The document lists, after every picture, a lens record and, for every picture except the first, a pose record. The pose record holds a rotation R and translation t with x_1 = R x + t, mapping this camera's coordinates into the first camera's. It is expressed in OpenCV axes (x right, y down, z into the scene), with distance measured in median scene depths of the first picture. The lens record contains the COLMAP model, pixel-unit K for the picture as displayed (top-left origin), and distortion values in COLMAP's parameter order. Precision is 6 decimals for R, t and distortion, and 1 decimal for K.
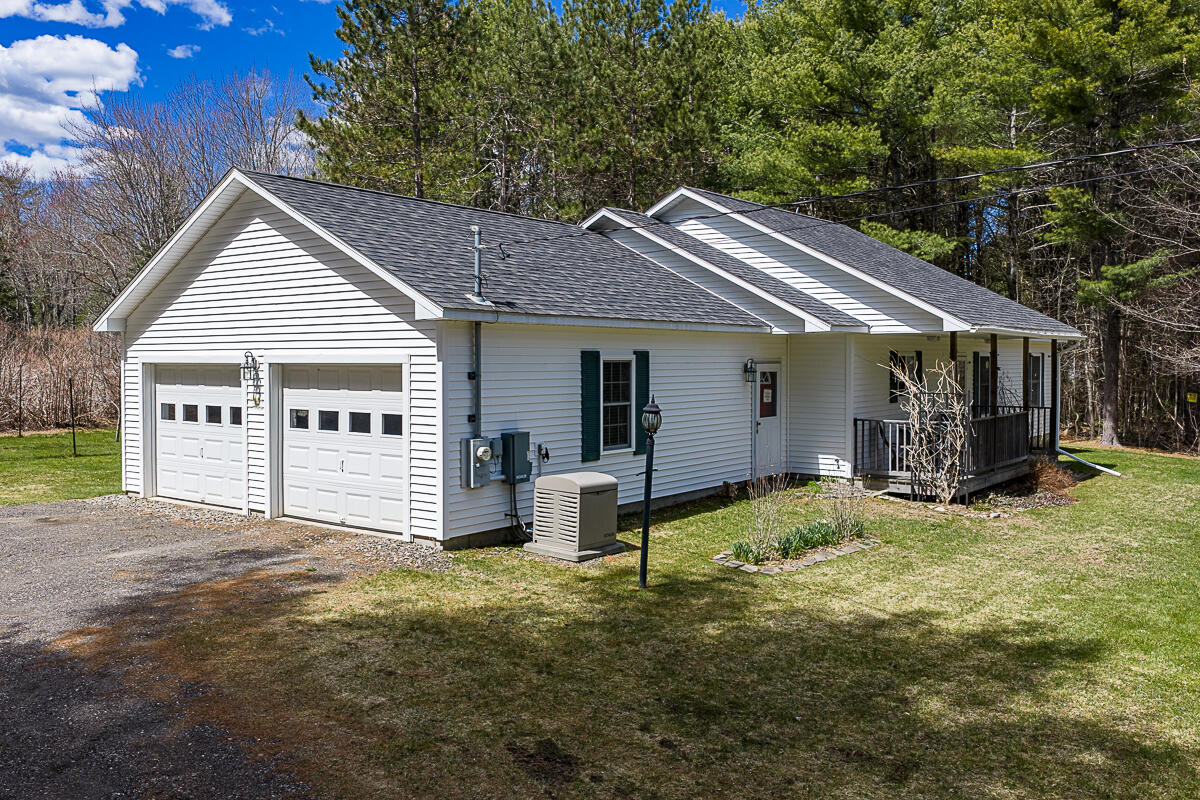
lens RADIAL K [[995.6, 0, 600.2], [0, 995.6, 359.4], [0, 0, 1]] dist [-0.002250, -0.002401]
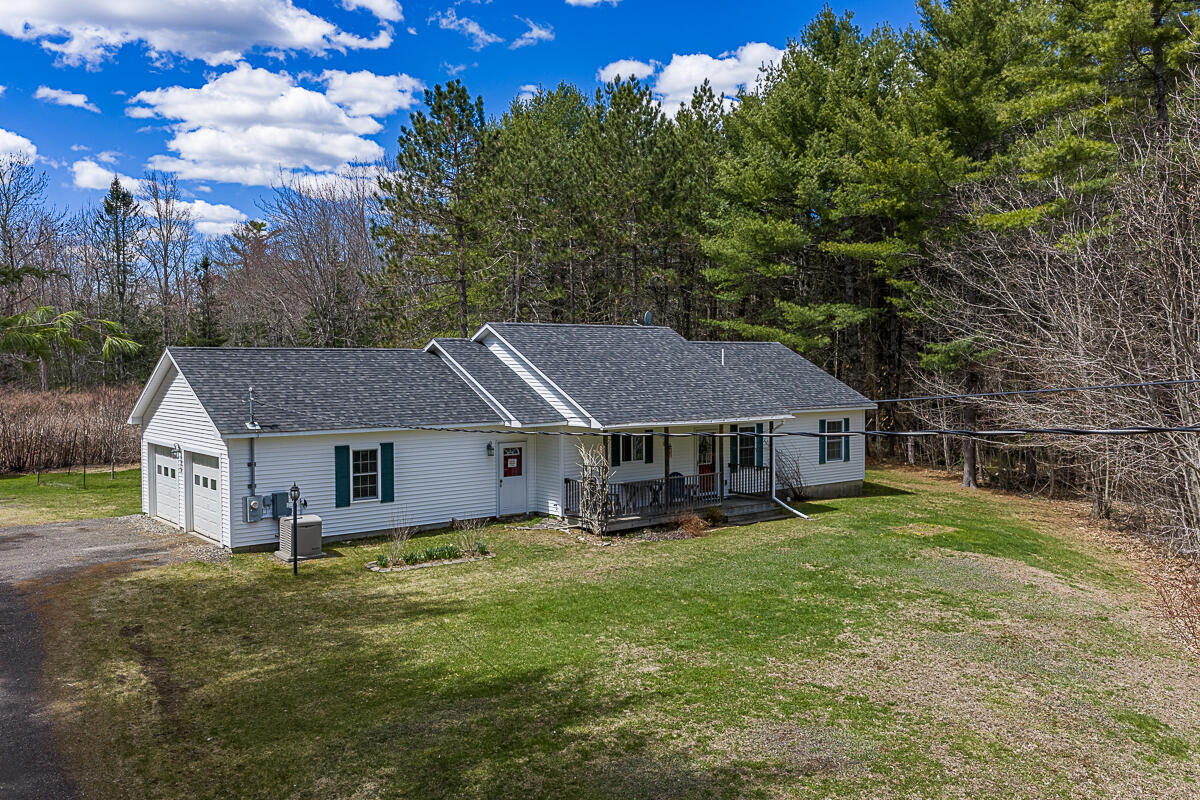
lens RADIAL K [[965.9, 0, 600.0], [0, 965.9, 400.0], [0, 0, 1]] dist [0.000015, 0.002216]
pose [[0.975509, 0.005282, -0.219897, 0.790214], [0.002332, 0.999407, 0.034351, -0.143119], [0.219948, -0.034022, 0.974918, -0.574194]]
